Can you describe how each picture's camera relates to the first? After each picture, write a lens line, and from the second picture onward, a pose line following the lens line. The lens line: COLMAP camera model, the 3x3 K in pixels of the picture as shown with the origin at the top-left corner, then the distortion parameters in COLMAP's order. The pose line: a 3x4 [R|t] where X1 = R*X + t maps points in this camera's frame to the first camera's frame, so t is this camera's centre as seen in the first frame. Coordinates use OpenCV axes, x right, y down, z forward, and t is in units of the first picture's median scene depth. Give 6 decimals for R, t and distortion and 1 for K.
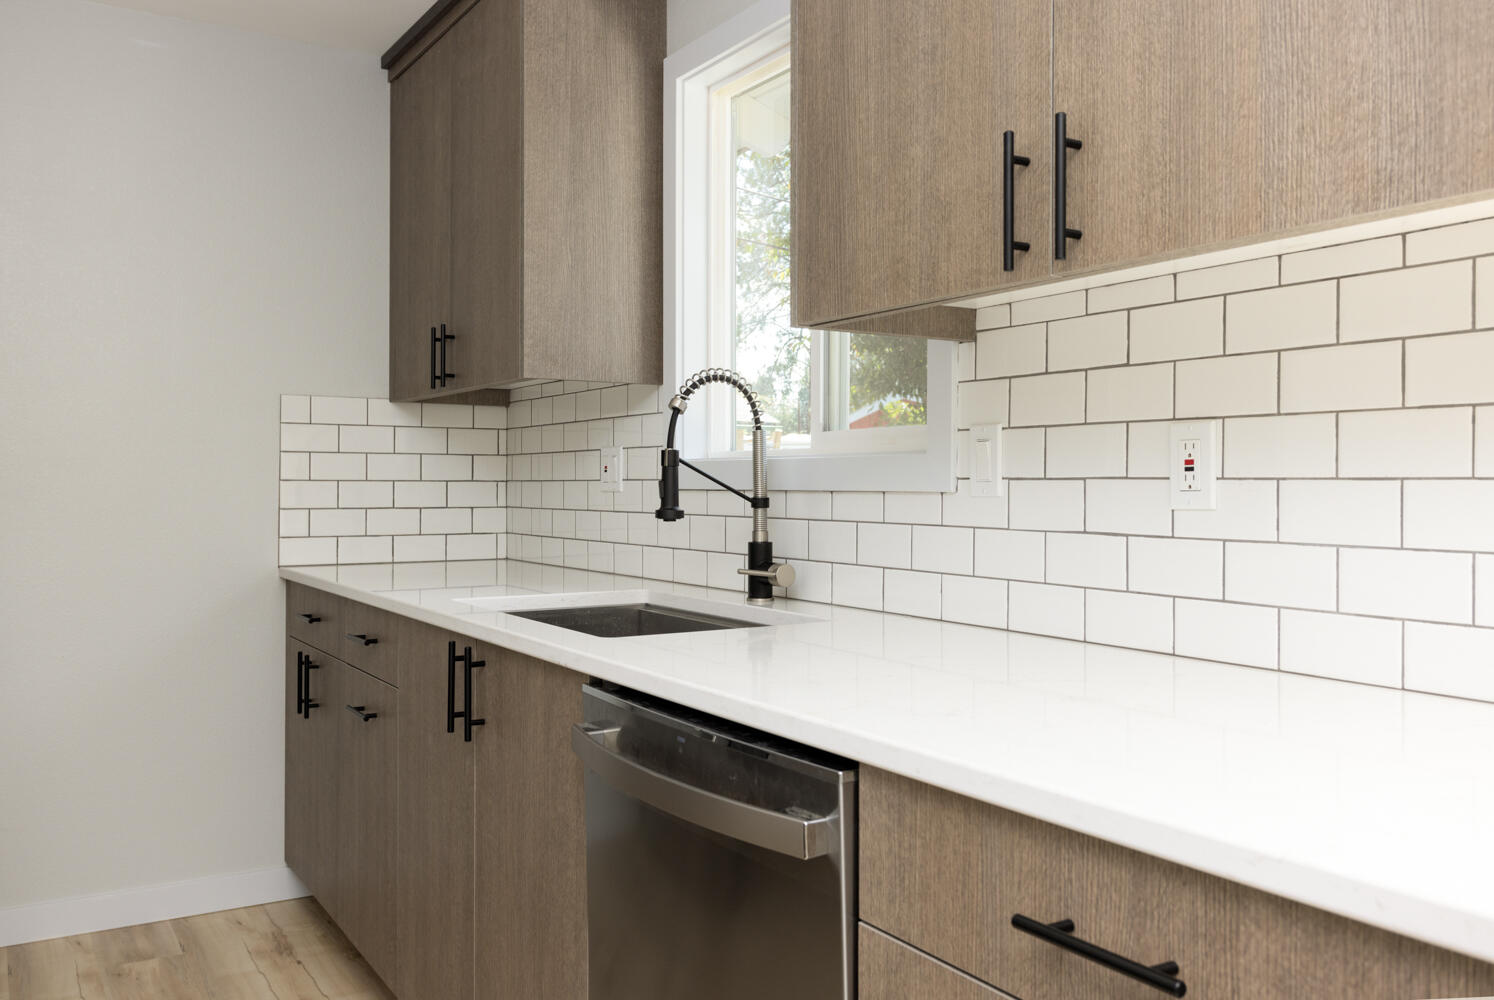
lens RADIAL K [[1226.1, 0, 756.6], [0, 1226.1, 478.7], [0, 0, 1]] dist [0.014205, -0.009723]
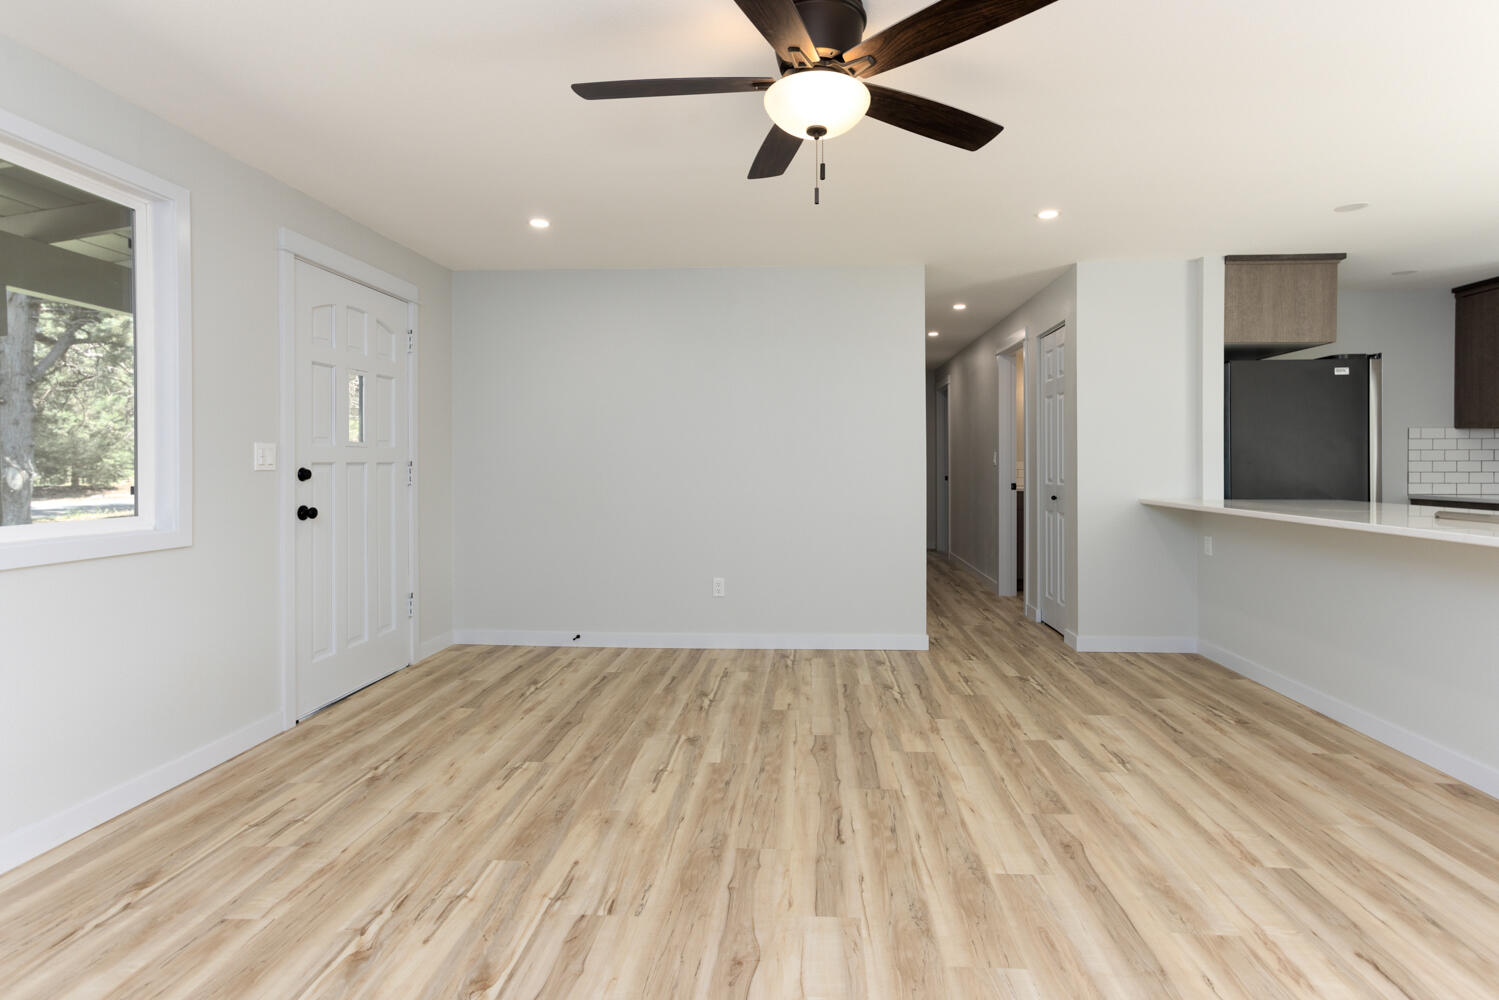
lens RADIAL K [[730.7, 0, 767.6], [0, 730.7, 464.6], [0, 0, 1]] dist [-0.023581, 0.028625]
pose [[0.815187, -0.003273, -0.579188, -0.842528], [0.008100, 0.999951, 0.005748, -0.015327], [0.579141, -0.009377, 0.815174, -1.455432]]
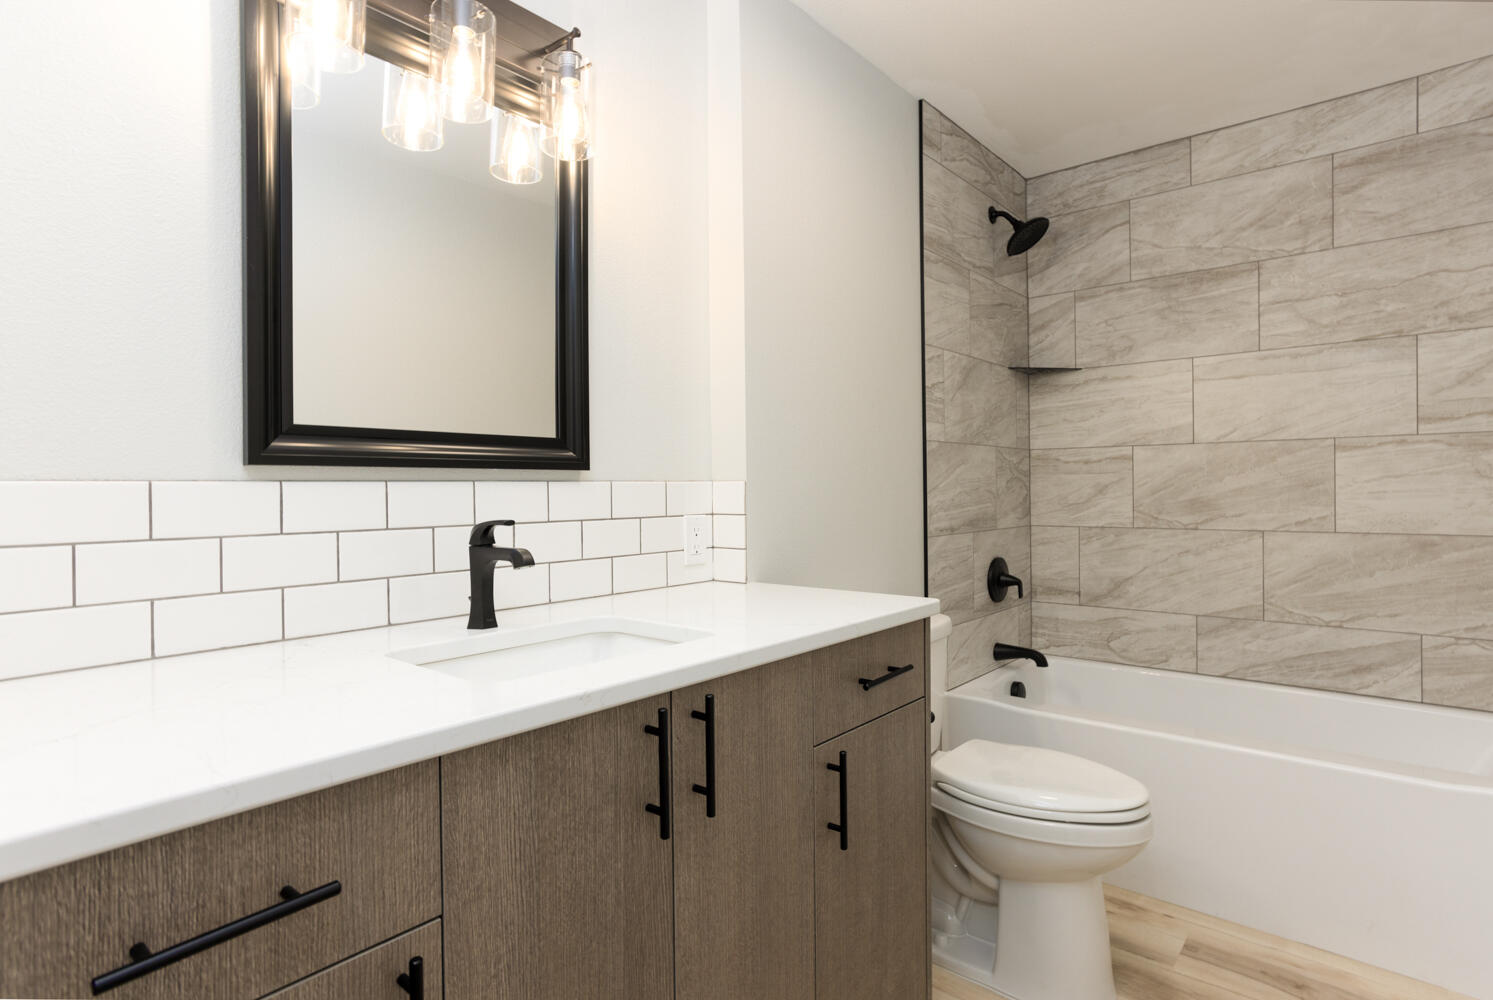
lens RADIAL K [[774.2, 0, 748.2], [0, 774.2, 487.9], [0, 0, 1]] dist [-0.025871, 0.016654]
pose [[-0.296886, -0.001864, 0.954911, -0.266203], [0.005942, 0.999975, 0.003799, -0.402587], [-0.954895, 0.006802, -0.296867, 0.652374]]
